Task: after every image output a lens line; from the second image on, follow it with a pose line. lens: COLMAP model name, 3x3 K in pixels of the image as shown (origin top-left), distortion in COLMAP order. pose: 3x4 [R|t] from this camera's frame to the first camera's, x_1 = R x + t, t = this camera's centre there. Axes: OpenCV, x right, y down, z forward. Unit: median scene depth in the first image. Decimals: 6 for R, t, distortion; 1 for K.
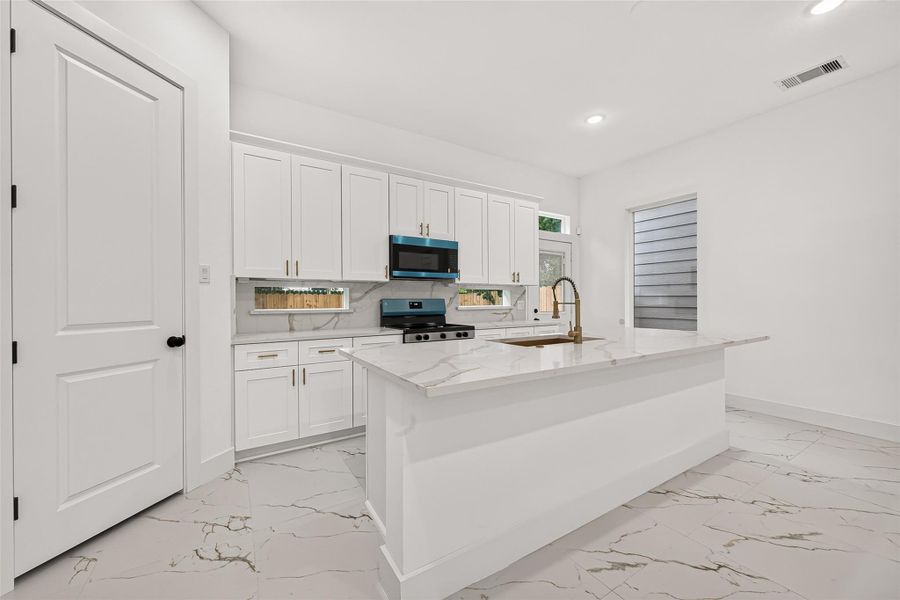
lens RADIAL K [[347.6, 0, 447.4], [0, 347.6, 301.6], [0, 0, 1]] dist [0.003635, -0.001171]
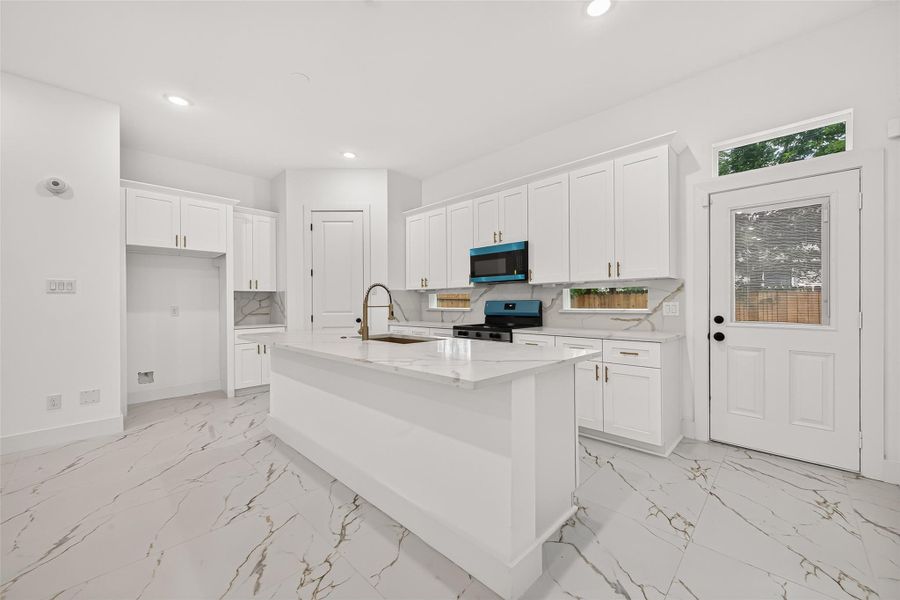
lens RADIAL K [[347.6, 0, 456.9], [0, 347.6, 297.9], [0, 0, 1]] dist [0.003635, -0.001171]
pose [[0.253046, -0.010196, -0.967401, 0.940698], [0.003654, 0.999947, -0.009584, -0.006714], [0.967447, -0.001109, 0.253070, 0.592621]]
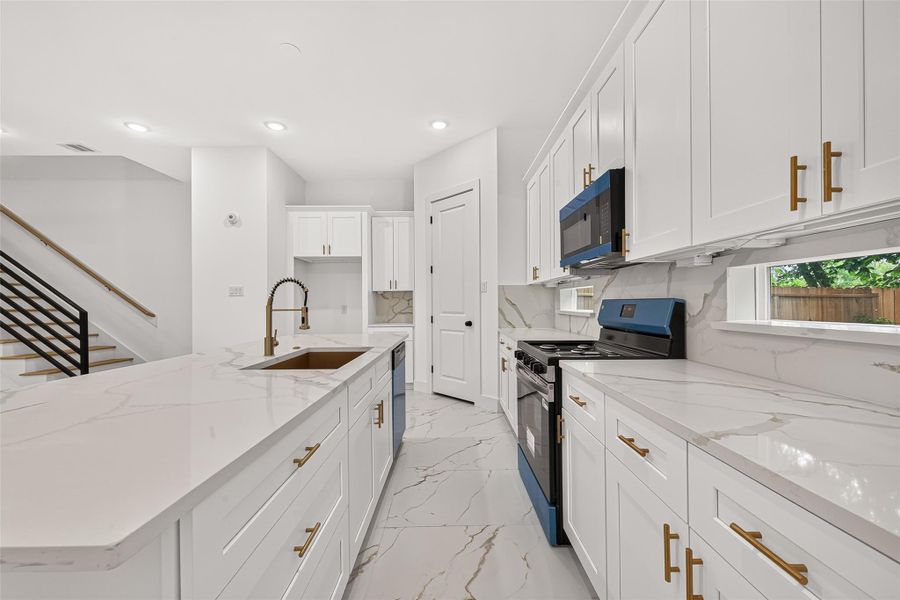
lens RADIAL K [[347.6, 0, 453.4], [0, 347.6, 302.3], [0, 0, 1]] dist [0.003635, -0.001171]
pose [[-0.509145, 0.009005, -0.860634, 0.527172], [0.008914, 0.999947, 0.005189, -0.008359], [0.860635, -0.005030, -0.509198, 1.082580]]
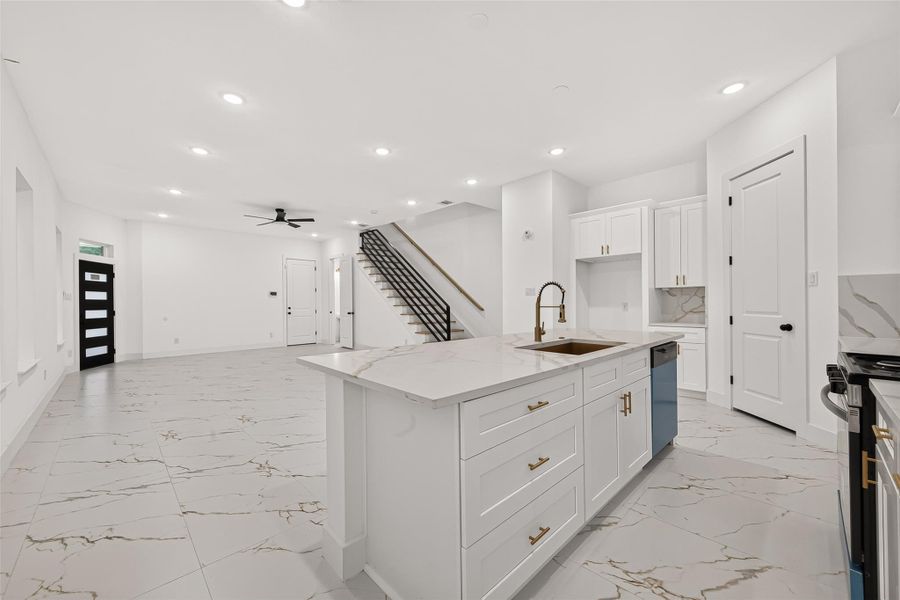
lens RADIAL K [[347.6, 0, 453.5], [0, 347.6, 300.5], [0, 0, 1]] dist [0.003635, -0.001171]
pose [[-0.974660, 0.013289, -0.223295, 0.535013], [0.013842, 0.999904, -0.000912, -0.010252], [0.223262, -0.003980, -0.974750, 1.208962]]
